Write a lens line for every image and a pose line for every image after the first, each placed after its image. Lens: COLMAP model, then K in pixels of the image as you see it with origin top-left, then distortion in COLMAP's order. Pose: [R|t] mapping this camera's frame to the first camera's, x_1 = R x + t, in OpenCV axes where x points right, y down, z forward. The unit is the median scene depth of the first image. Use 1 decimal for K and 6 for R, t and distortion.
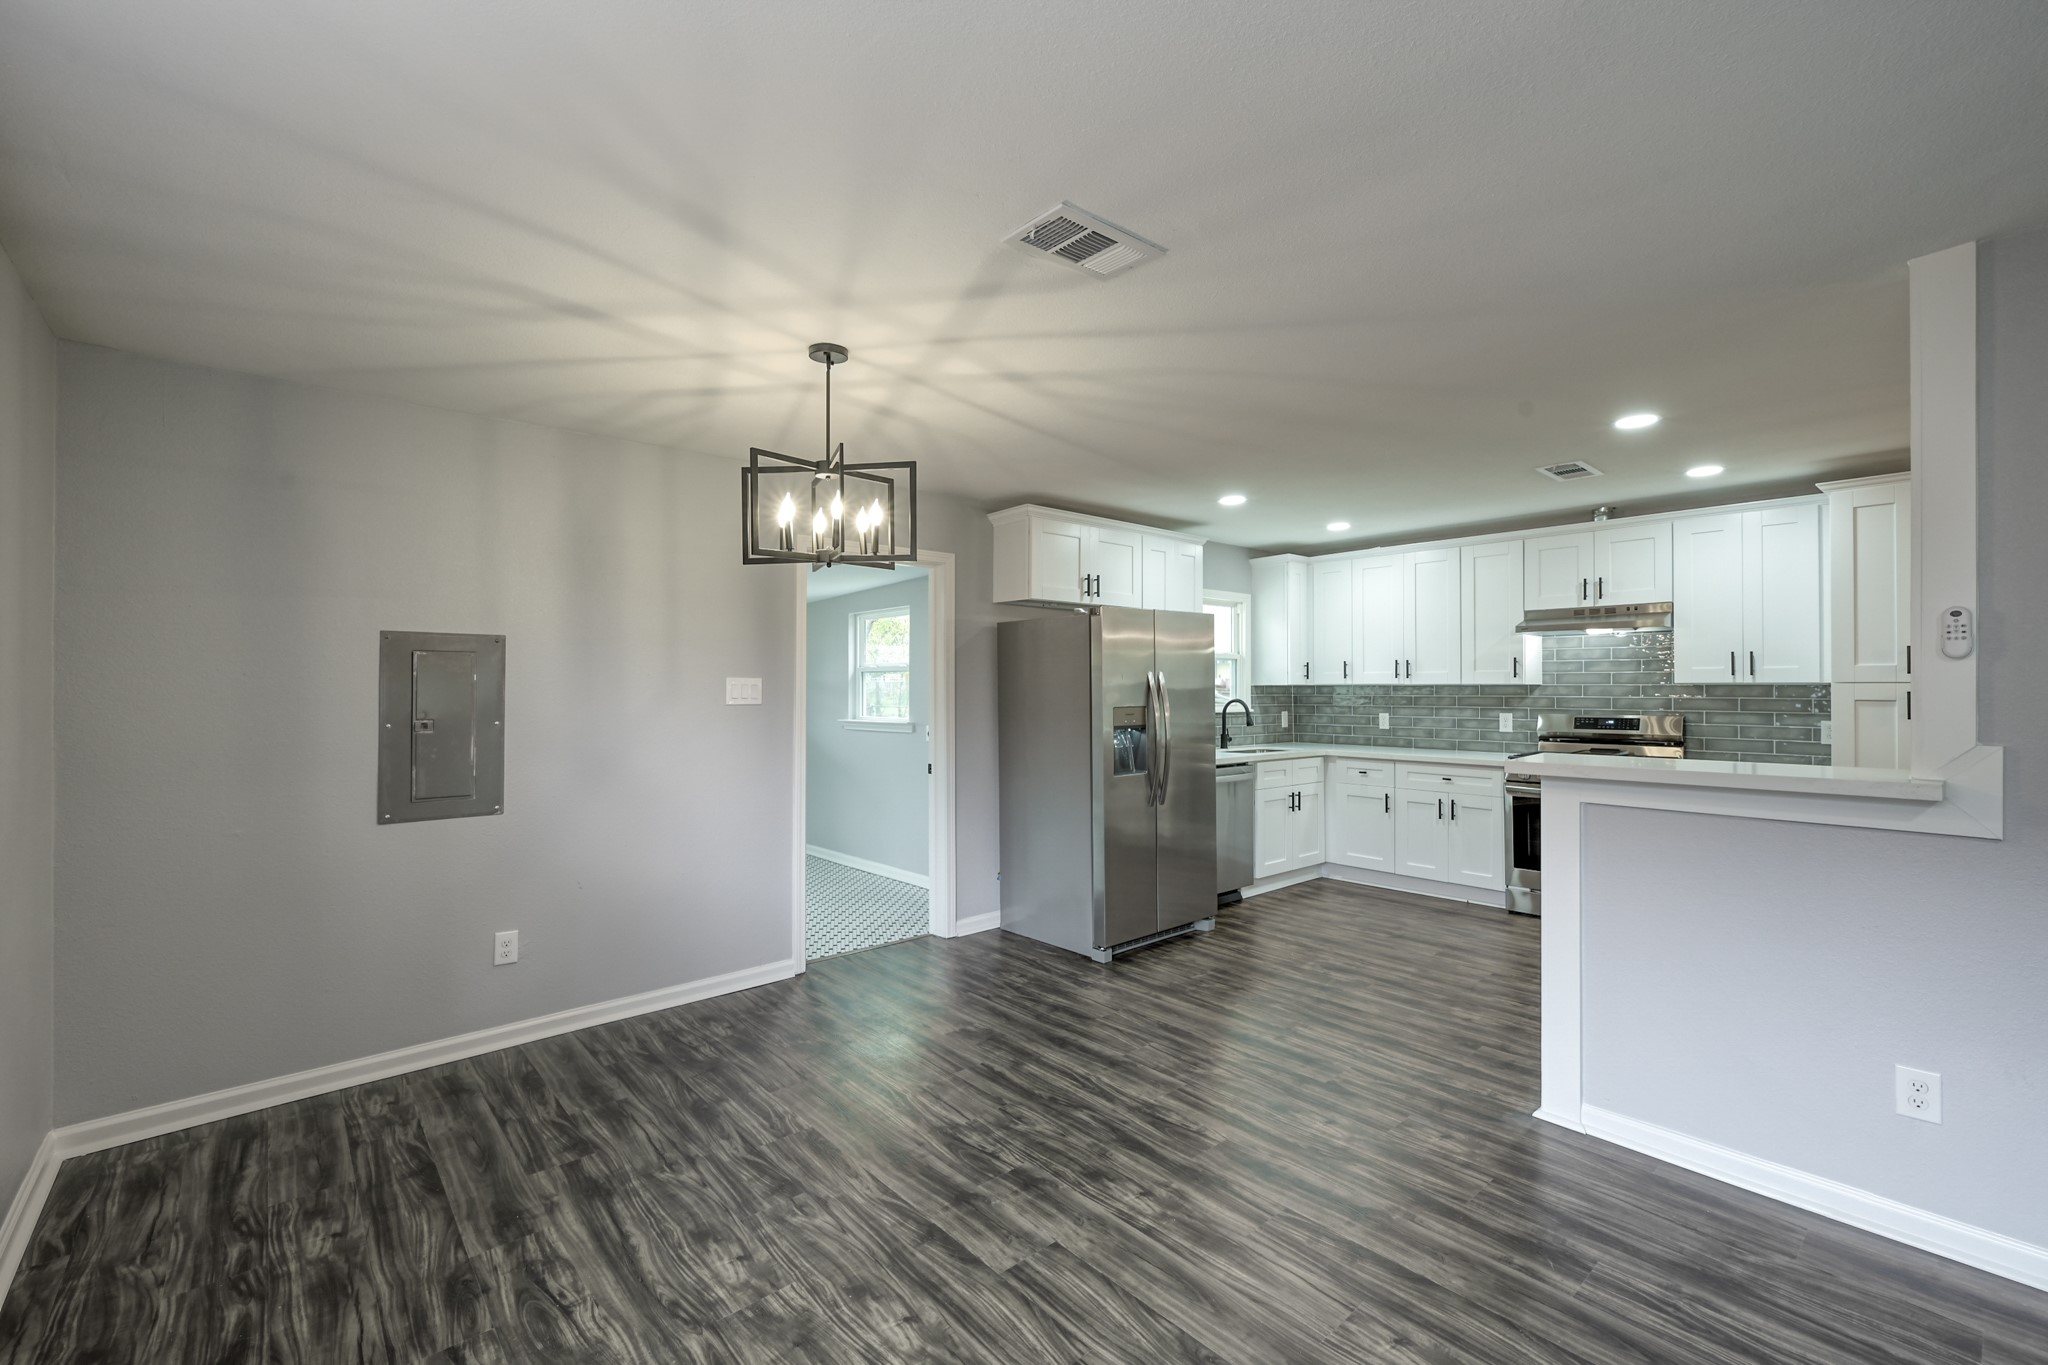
lens RADIAL K [[873.7, 0, 1024.0], [0, 873.7, 682.5], [0, 0, 1]] dist [0.000580, -0.000026]
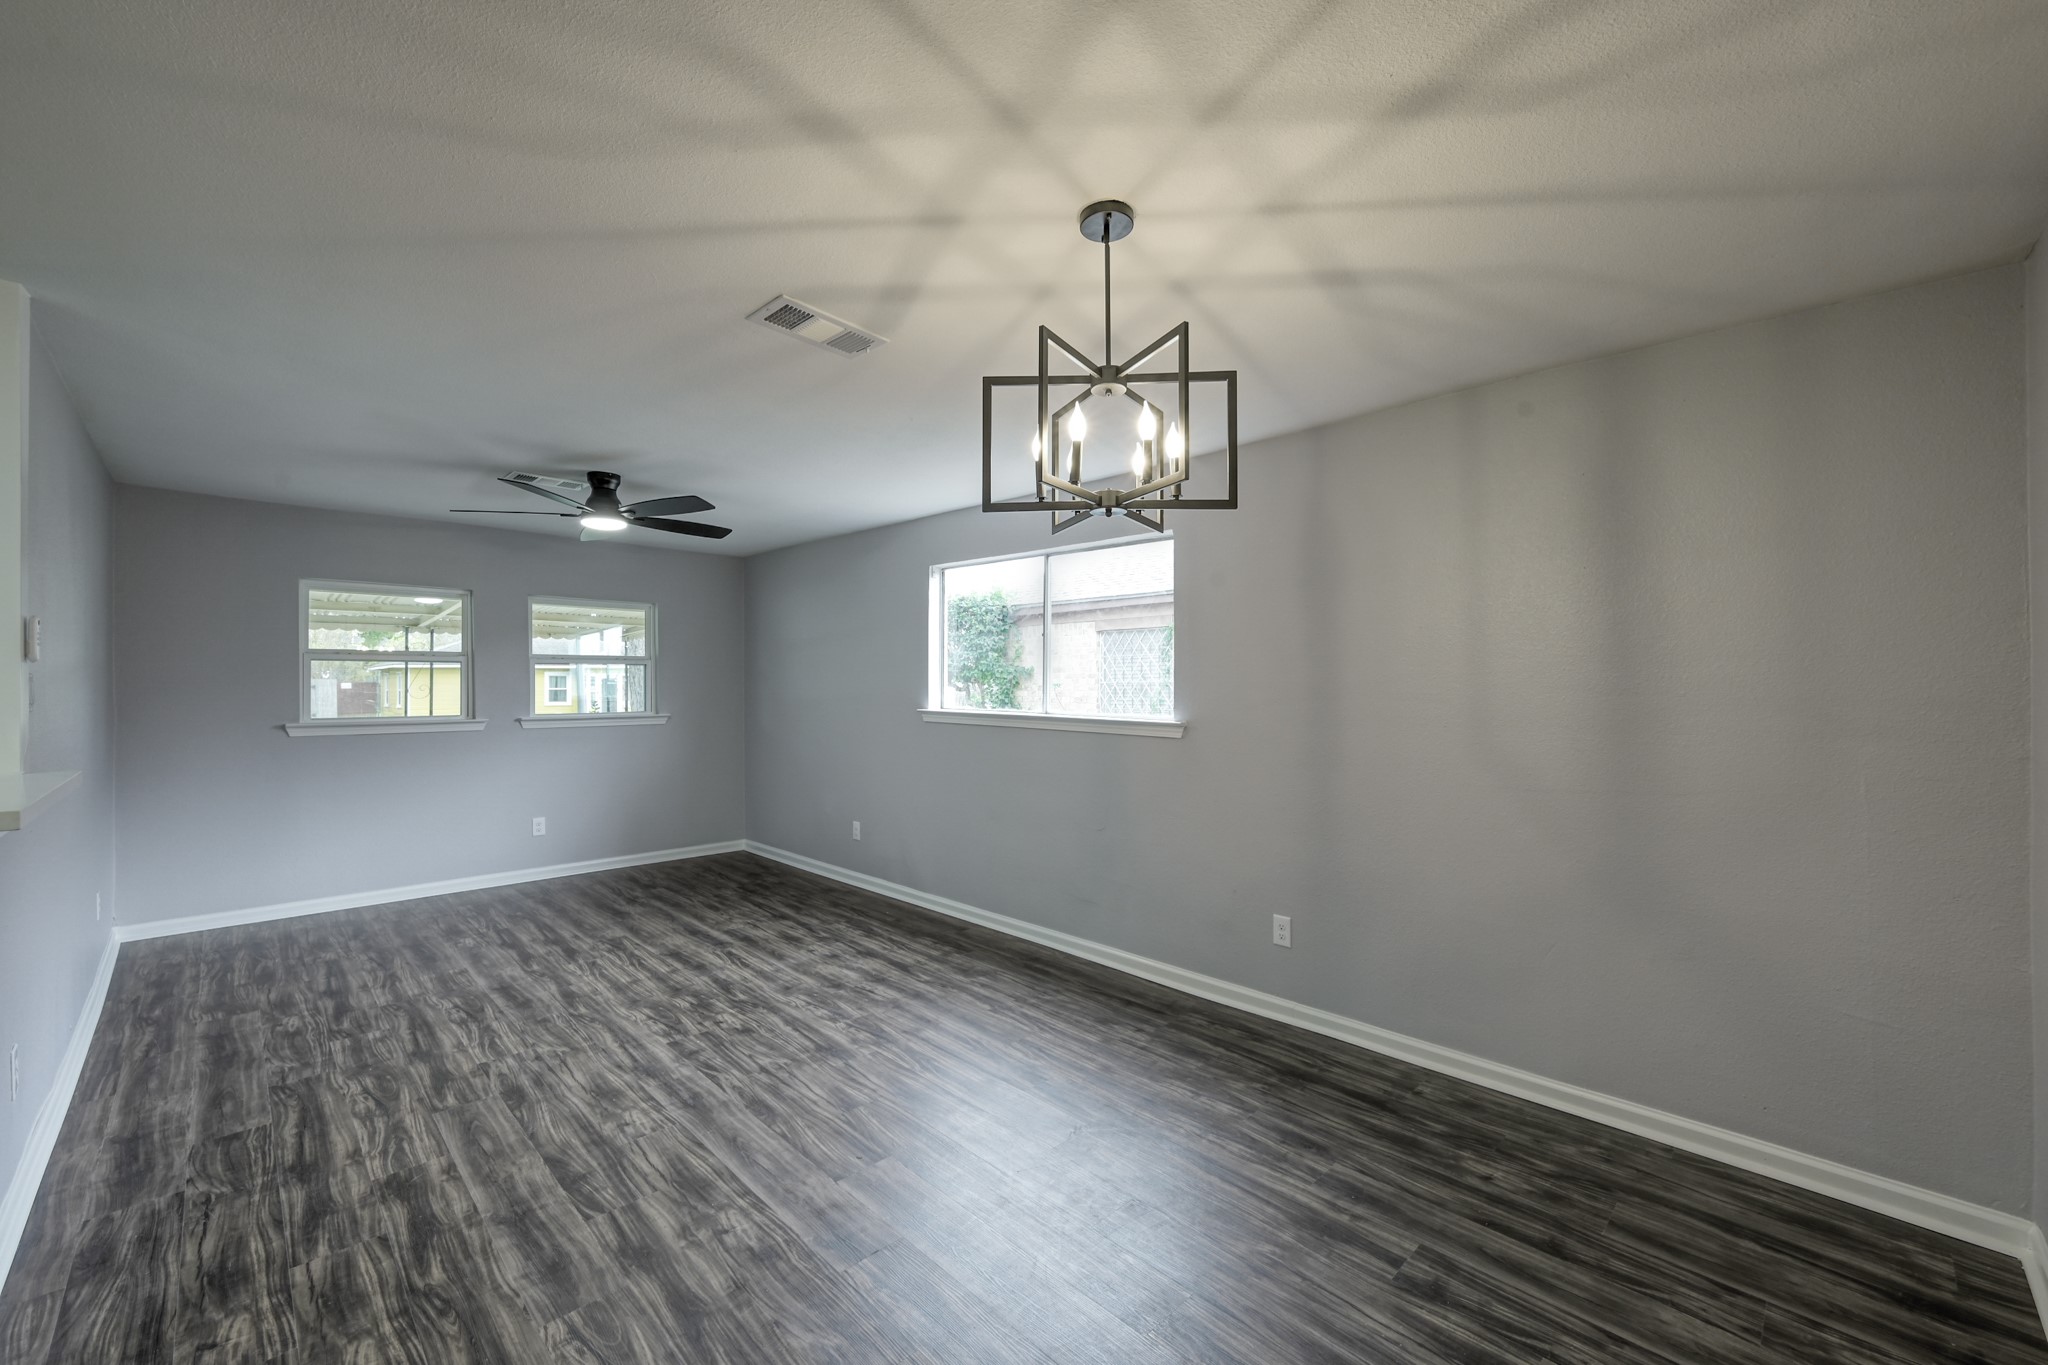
lens RADIAL K [[813.8, 0, 1024.0], [0, 813.8, 682.5], [0, 0, 1]] dist [0.001416, 0.000124]
pose [[-0.998449, 0.001630, -0.055655, -0.128886], [0.002020, 0.999974, -0.006947, 0.007872], [0.055642, -0.007049, -0.998426, 1.814457]]
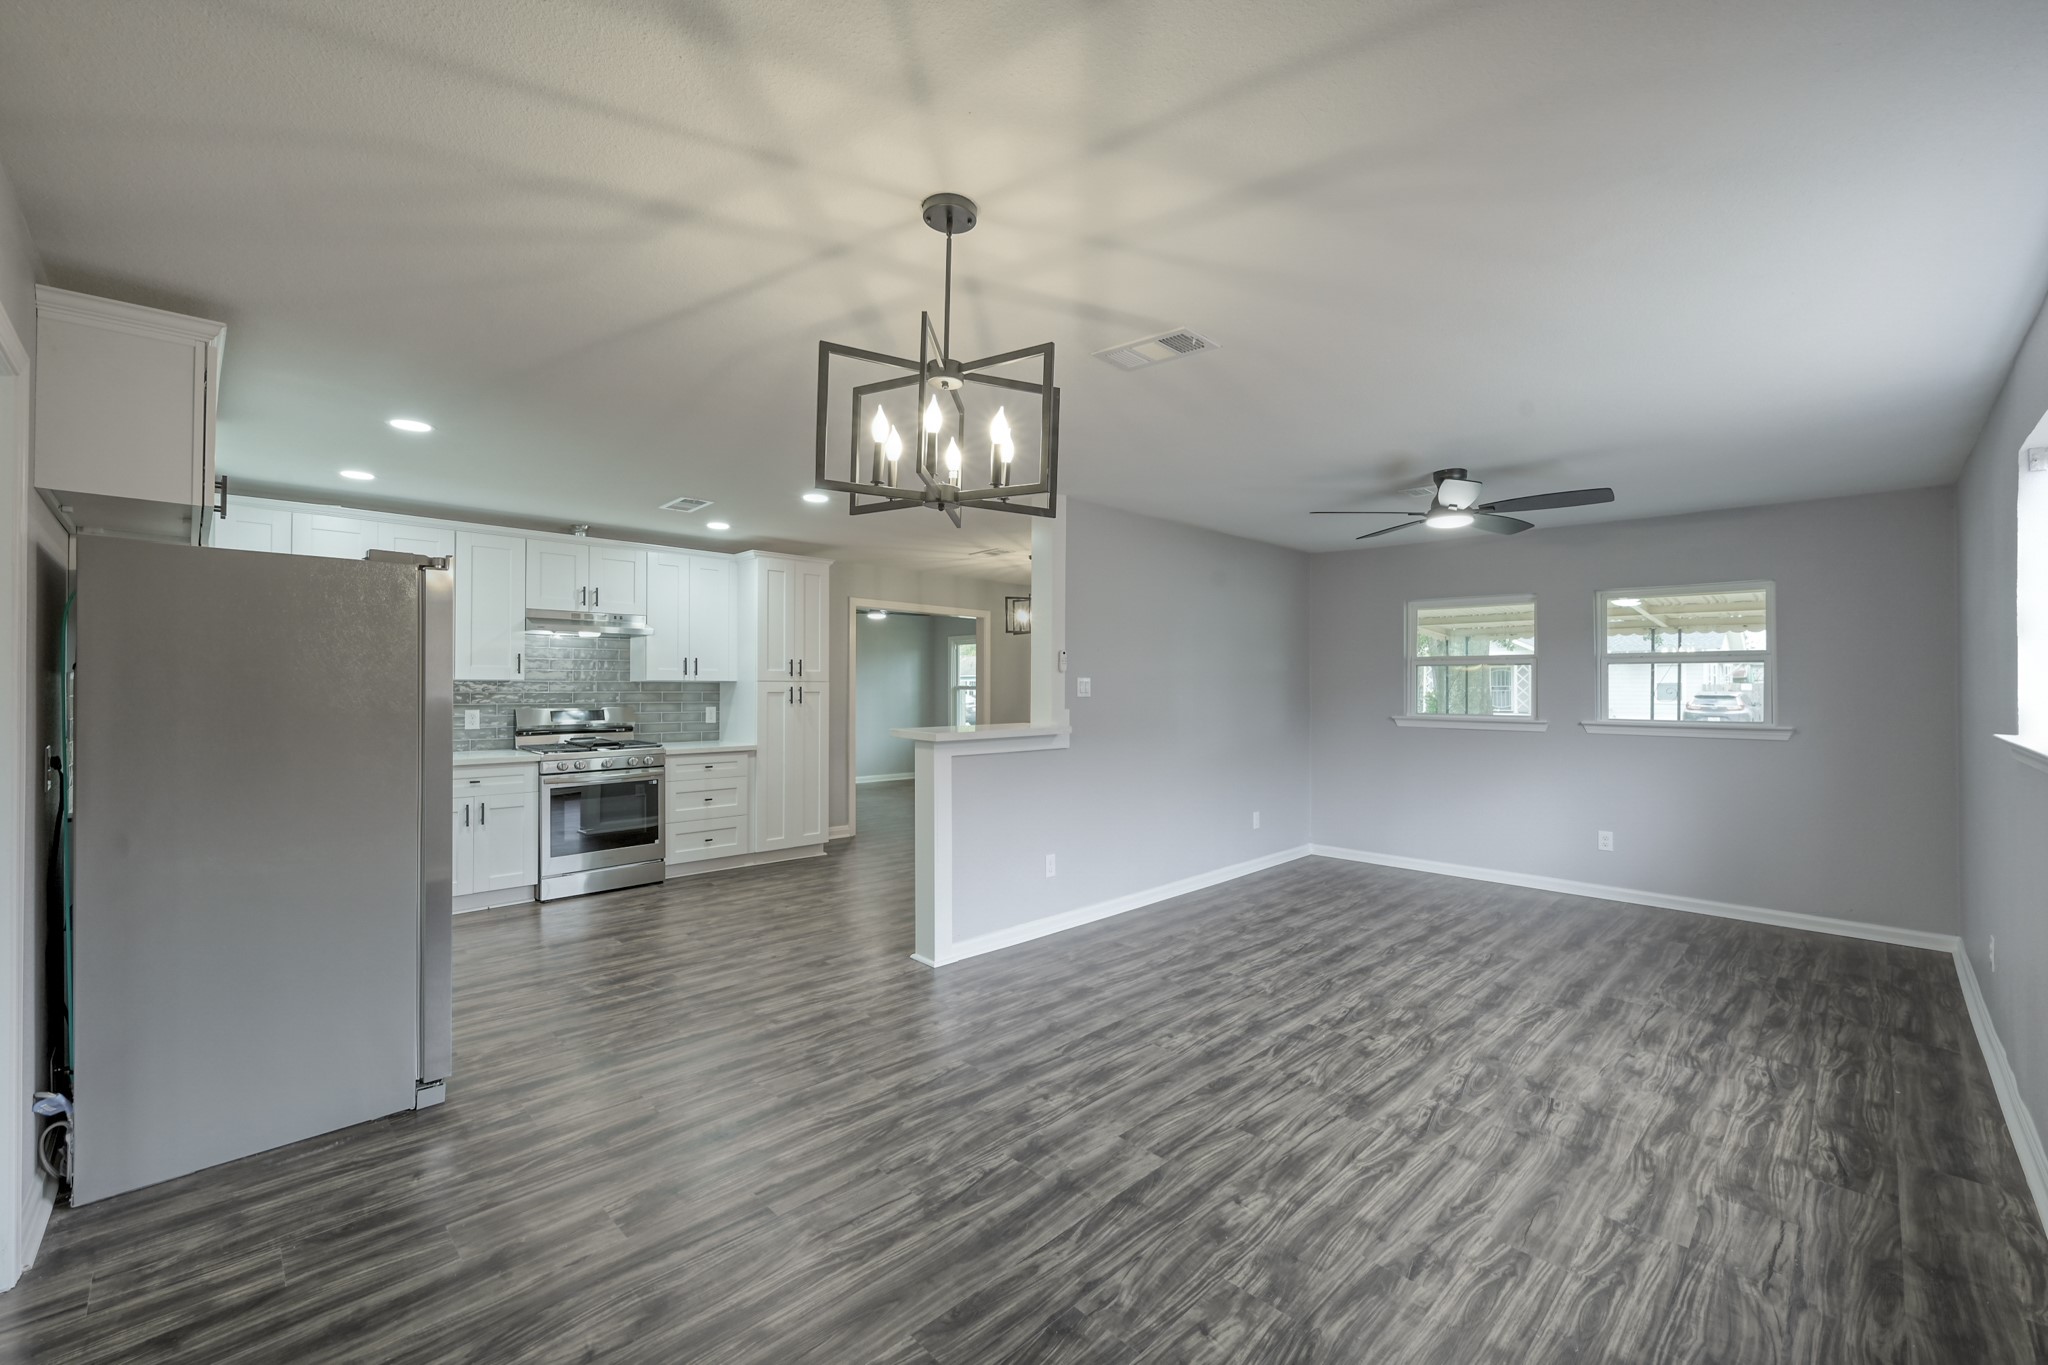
lens RADIAL K [[842.6, 0, 1024.0], [0, 842.6, 682.5], [0, 0, 1]] dist [0.001558, 0.000228]
pose [[-0.064935, 0.005802, 0.997873, -0.999695], [-0.008834, 0.999941, -0.006389, 0.012816], [-0.997850, -0.009230, -0.064880, 1.070291]]
